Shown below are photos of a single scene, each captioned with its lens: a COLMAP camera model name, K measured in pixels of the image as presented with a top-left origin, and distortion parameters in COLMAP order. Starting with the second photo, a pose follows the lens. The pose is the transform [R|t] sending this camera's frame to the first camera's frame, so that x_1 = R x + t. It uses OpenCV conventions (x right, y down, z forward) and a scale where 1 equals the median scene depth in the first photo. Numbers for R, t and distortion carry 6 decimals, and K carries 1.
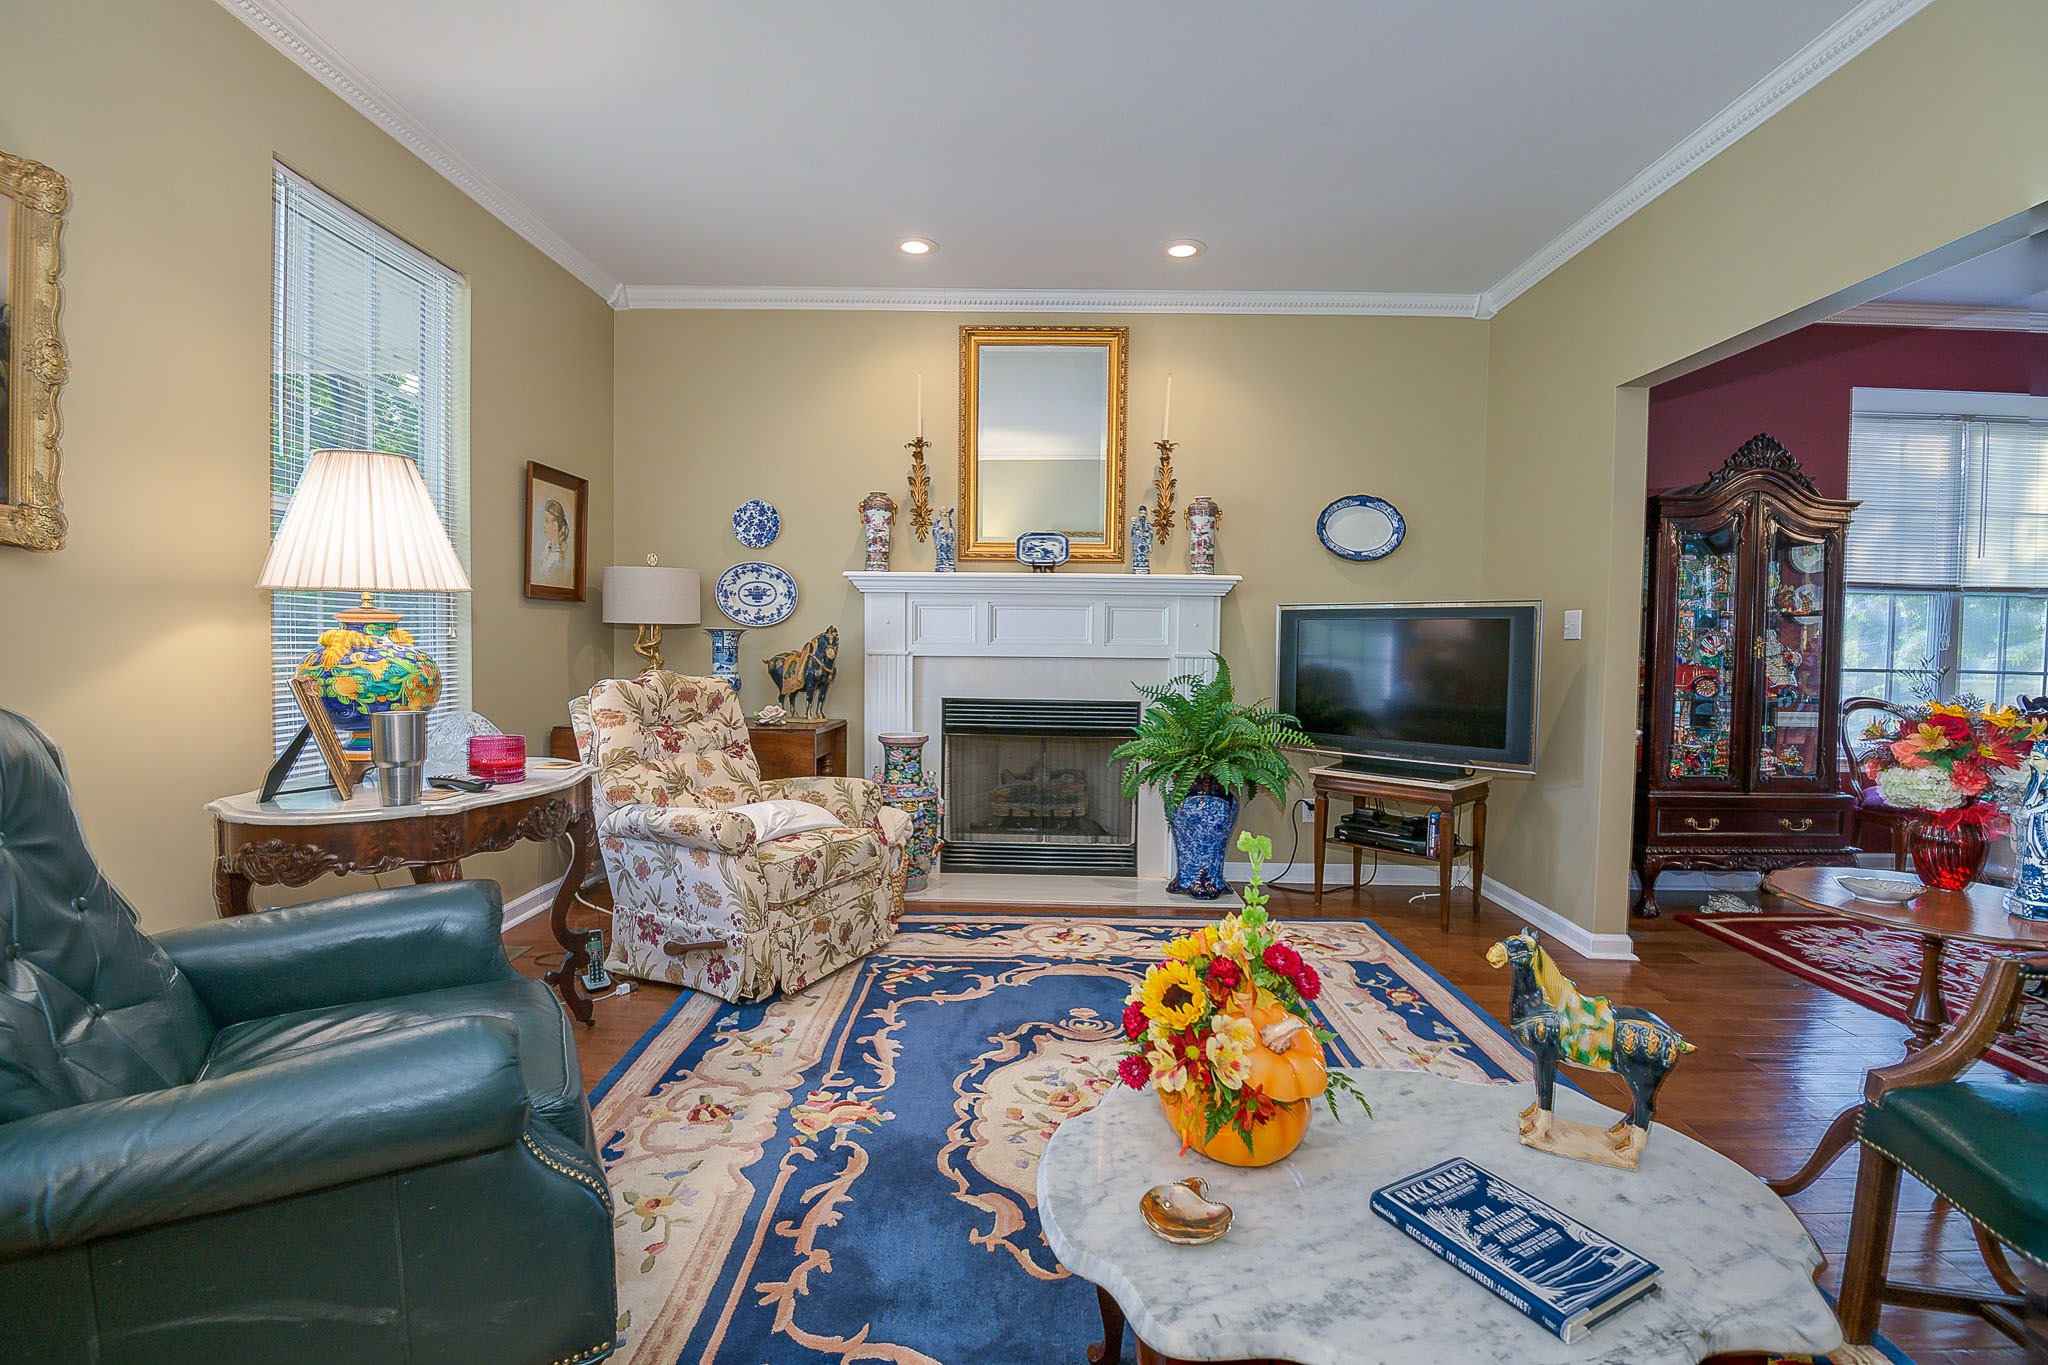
lens RADIAL K [[960.7, 0, 1024.0], [0, 960.7, 682.5], [0, 0, 1]] dist [-0.002426, -0.000576]
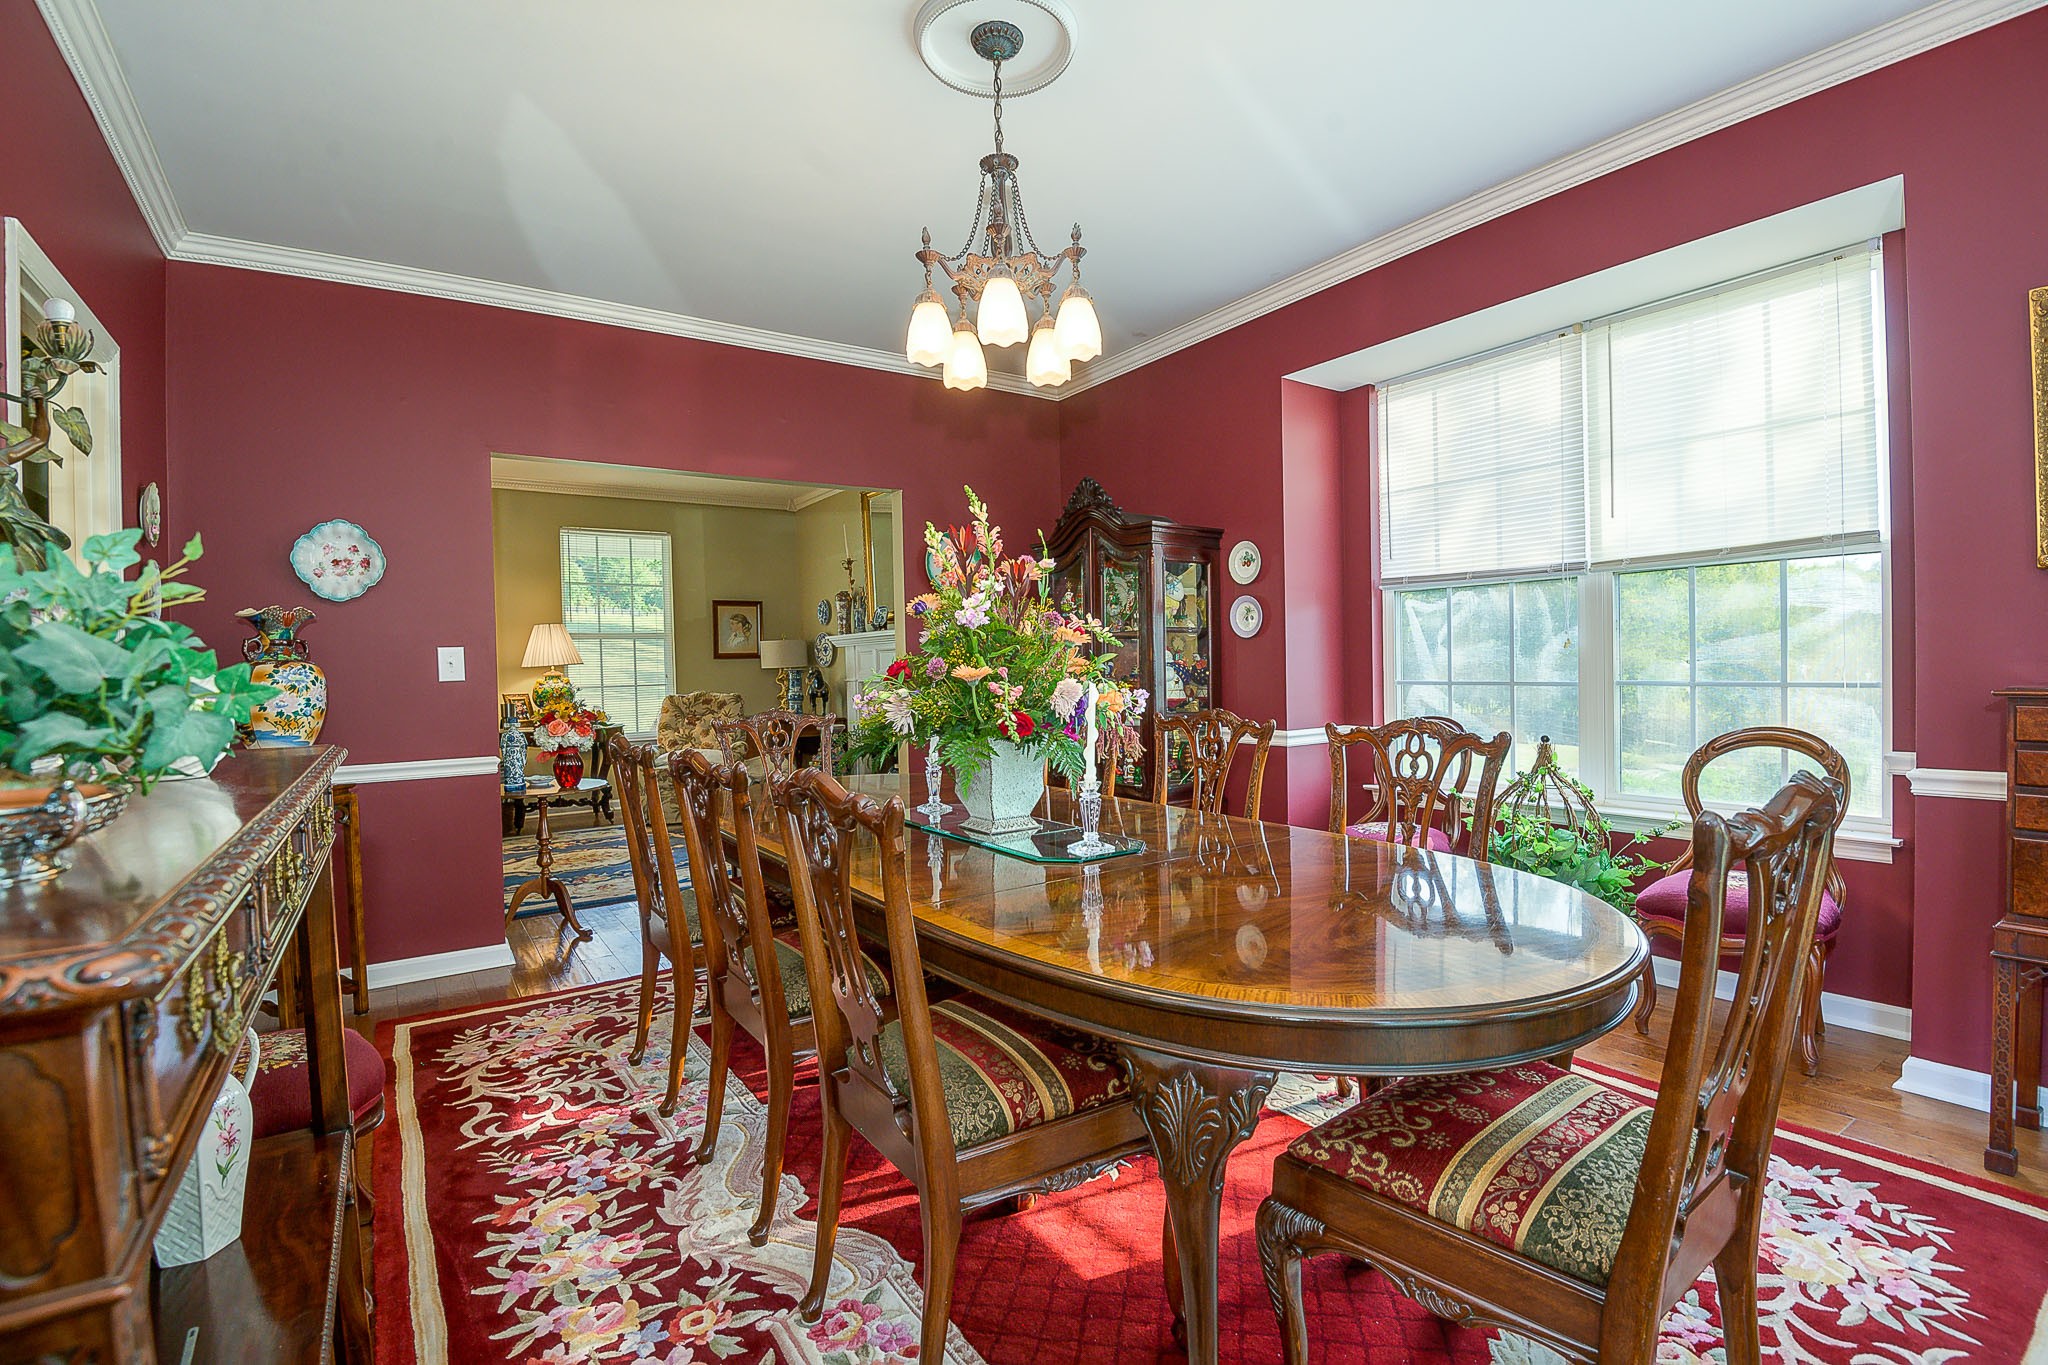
lens RADIAL K [[960.7, 0, 1024.0], [0, 960.7, 682.5], [0, 0, 1]] dist [-0.002426, -0.000576]
pose [[0.550456, -0.013554, -0.834754, 1.350344], [-0.023416, 0.999224, -0.031665, 0.016103], [0.834536, 0.036977, 0.549712, 0.282618]]
